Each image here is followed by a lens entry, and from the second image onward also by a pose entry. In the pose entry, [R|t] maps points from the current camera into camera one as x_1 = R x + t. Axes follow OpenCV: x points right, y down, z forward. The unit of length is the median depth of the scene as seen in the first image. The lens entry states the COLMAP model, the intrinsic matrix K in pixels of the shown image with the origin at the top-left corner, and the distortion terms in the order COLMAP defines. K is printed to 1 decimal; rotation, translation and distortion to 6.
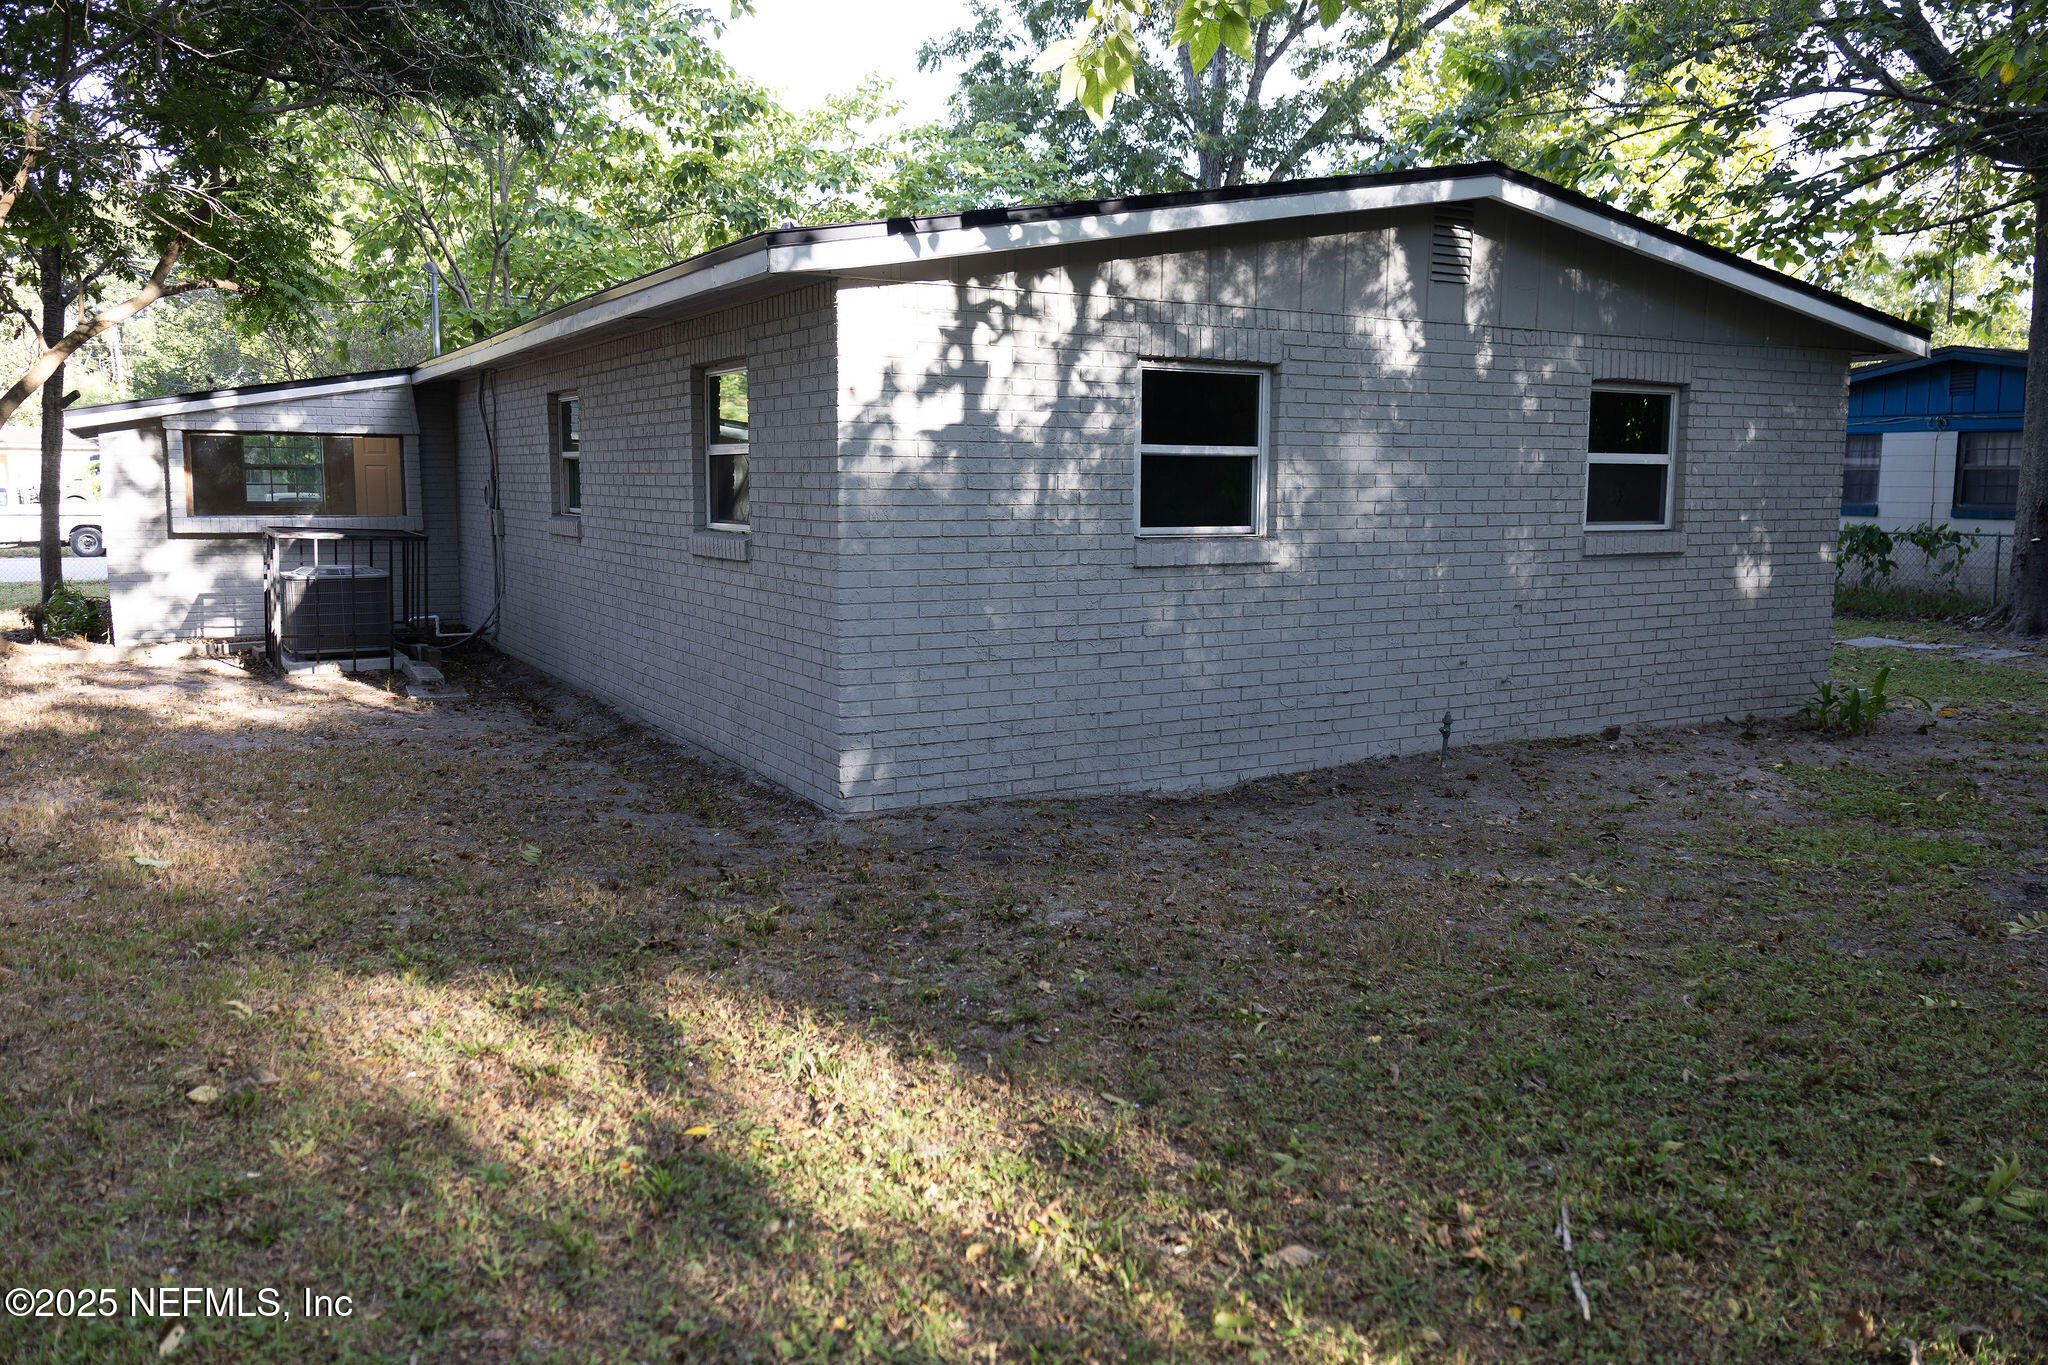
lens RADIAL K [[1546.9, 0, 1040.1], [0, 1546.9, 688.1], [0, 0, 1]] dist [0.026279, -0.051921]
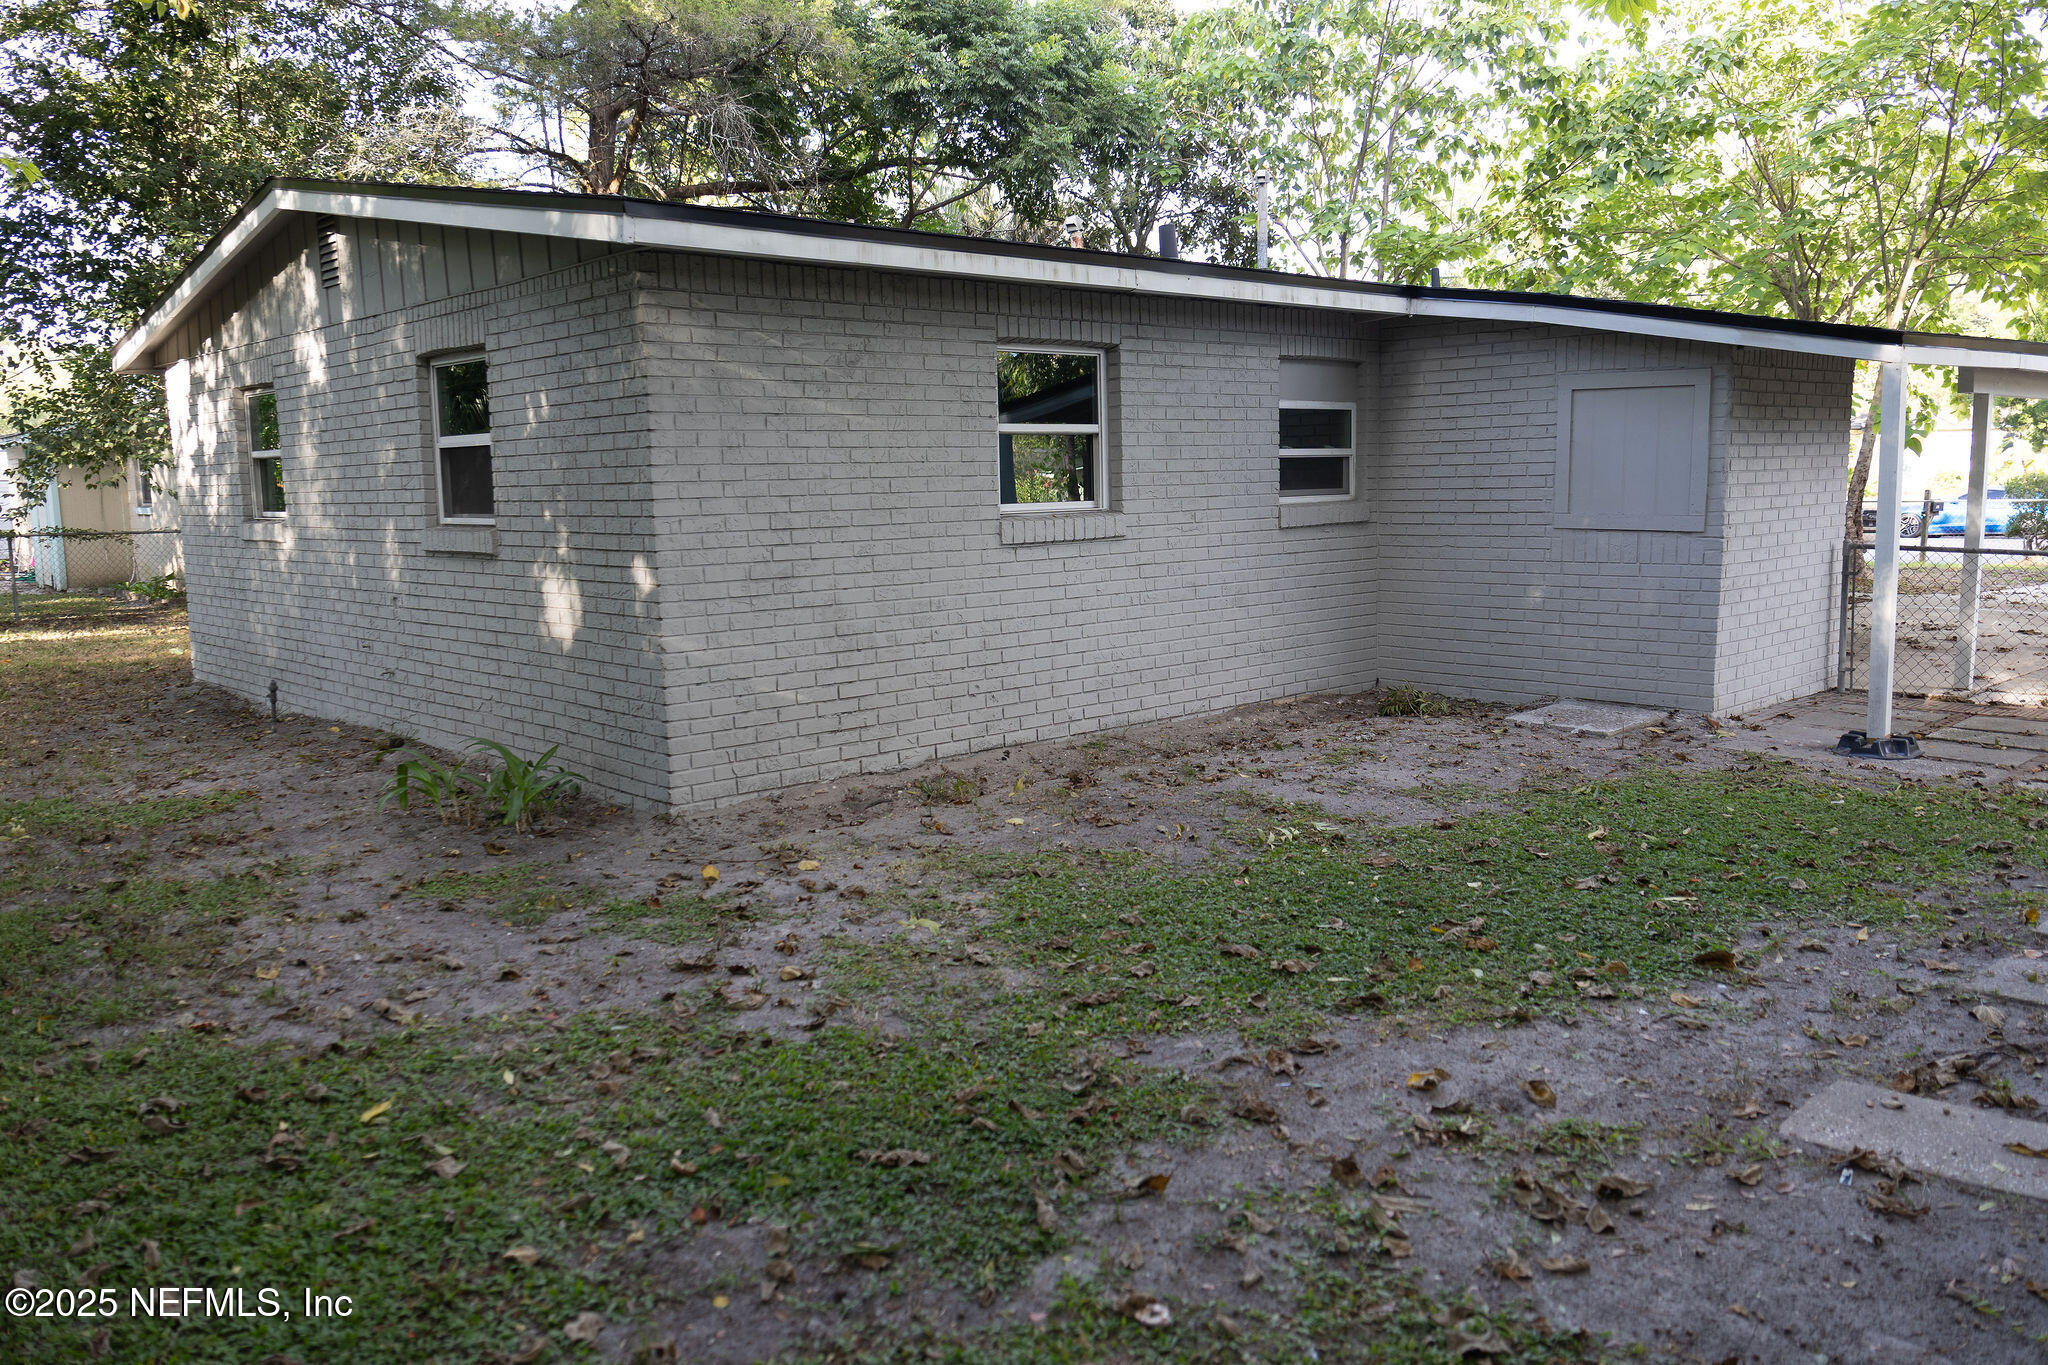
lens RADIAL K [[1546.9, 0, 1009.1], [0, 1546.9, 685.4], [0, 0, 1]] dist [0.026279, -0.051921]
pose [[0.205809, 0.117420, -0.971522, 1.462336], [-0.112924, 0.988993, 0.095609, -0.147976], [0.972055, 0.090031, 0.216804, 1.268492]]
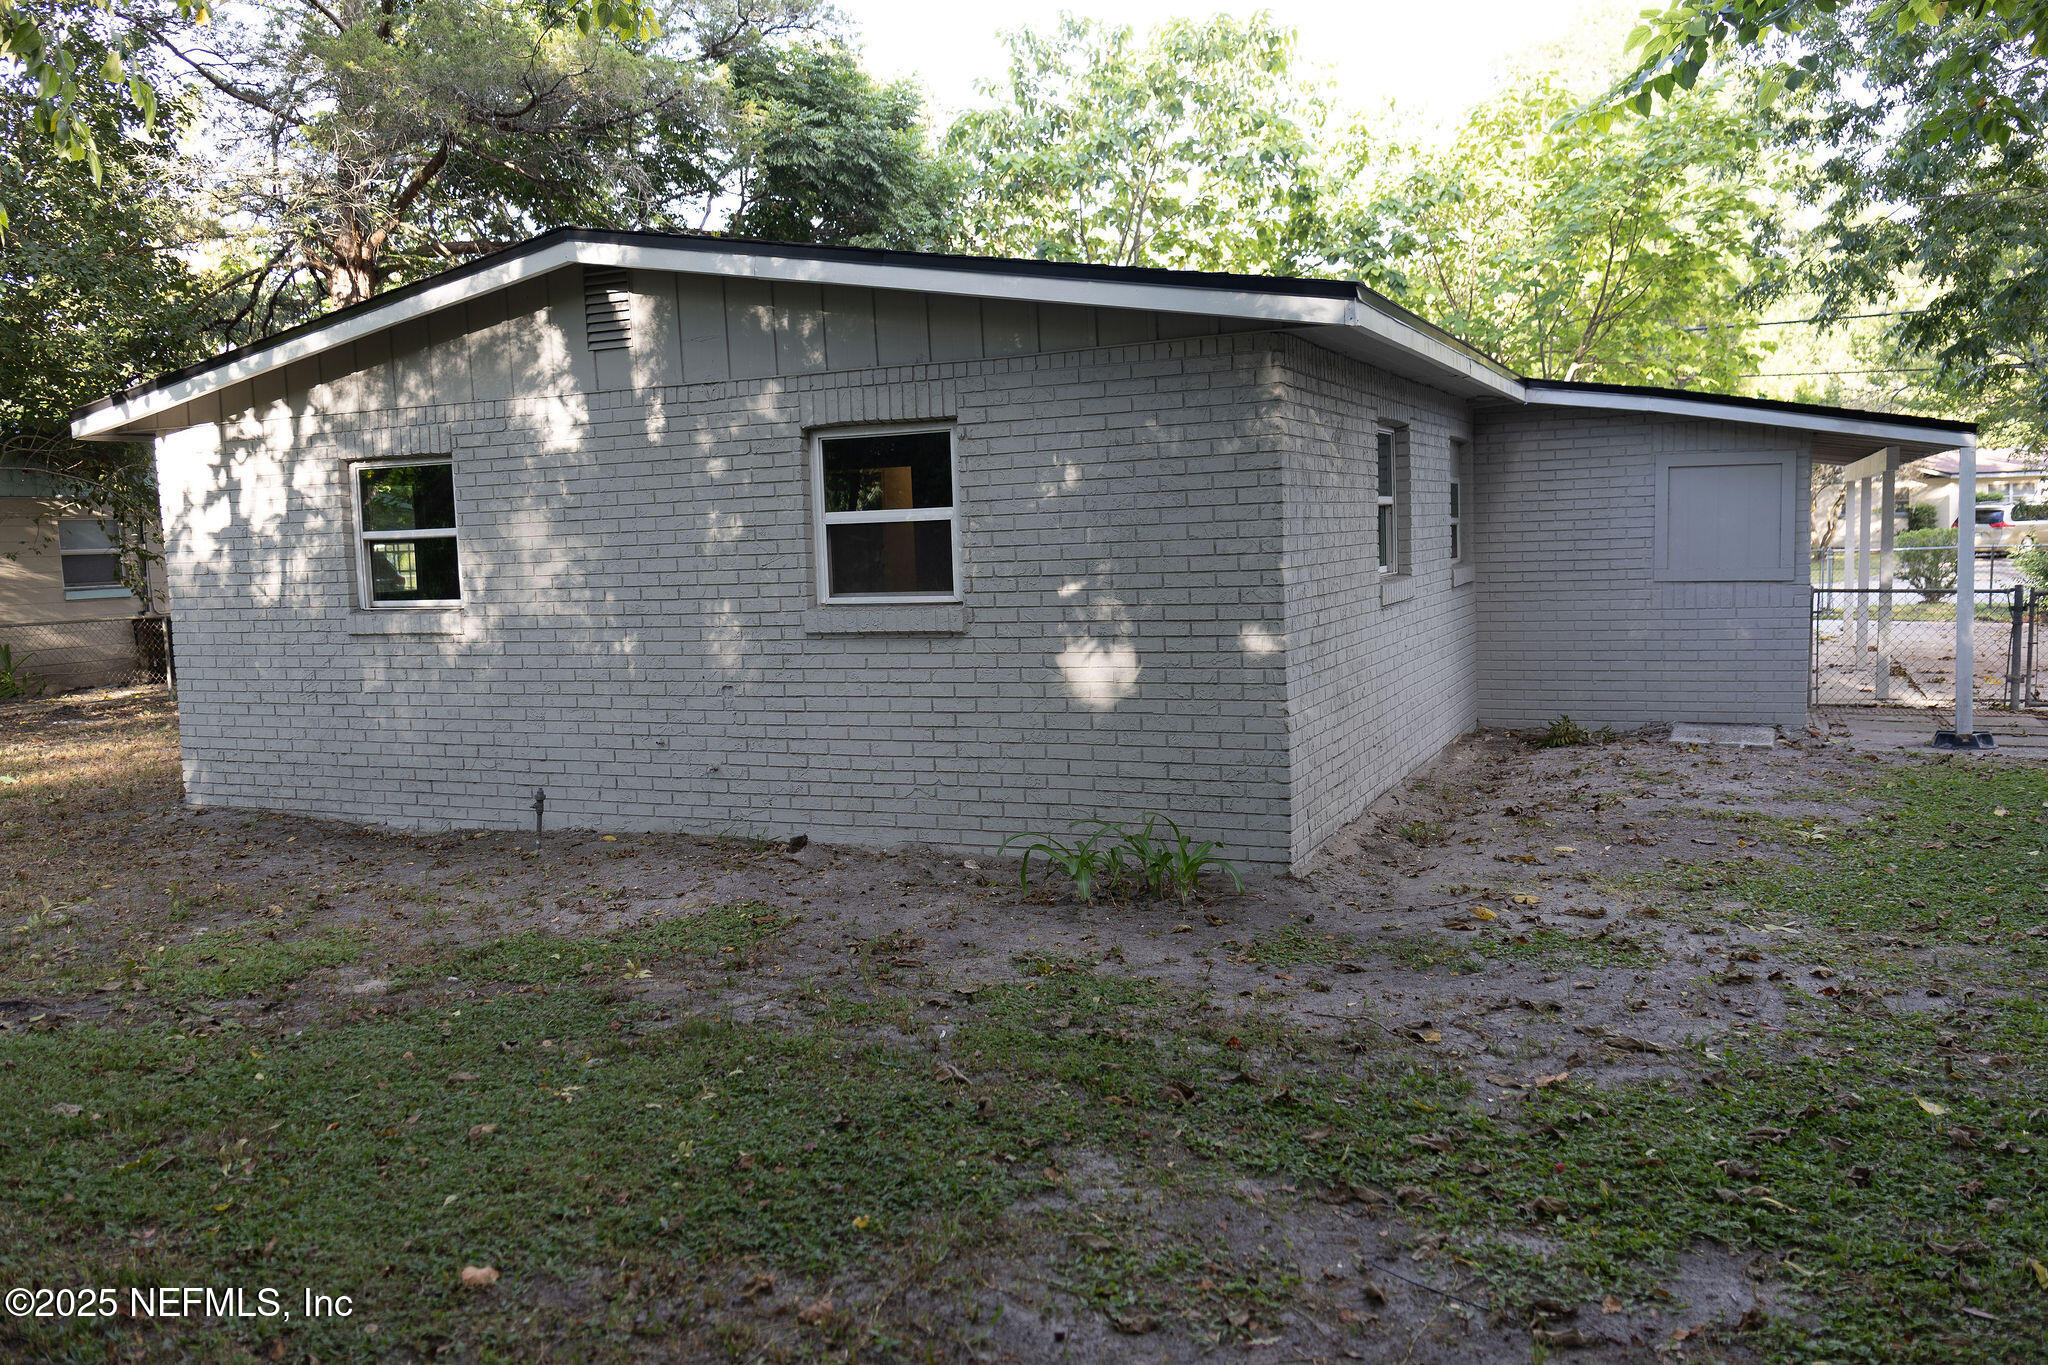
lens RADIAL K [[1546.9, 0, 1037.8], [0, 1546.9, 680.1], [0, 0, 1]] dist [0.026279, -0.051921]
pose [[0.573008, 0.048333, -0.818123, 1.245794], [-0.073365, 0.997277, 0.007533, -0.083702], [0.816260, 0.055705, 0.574993, 0.682106]]
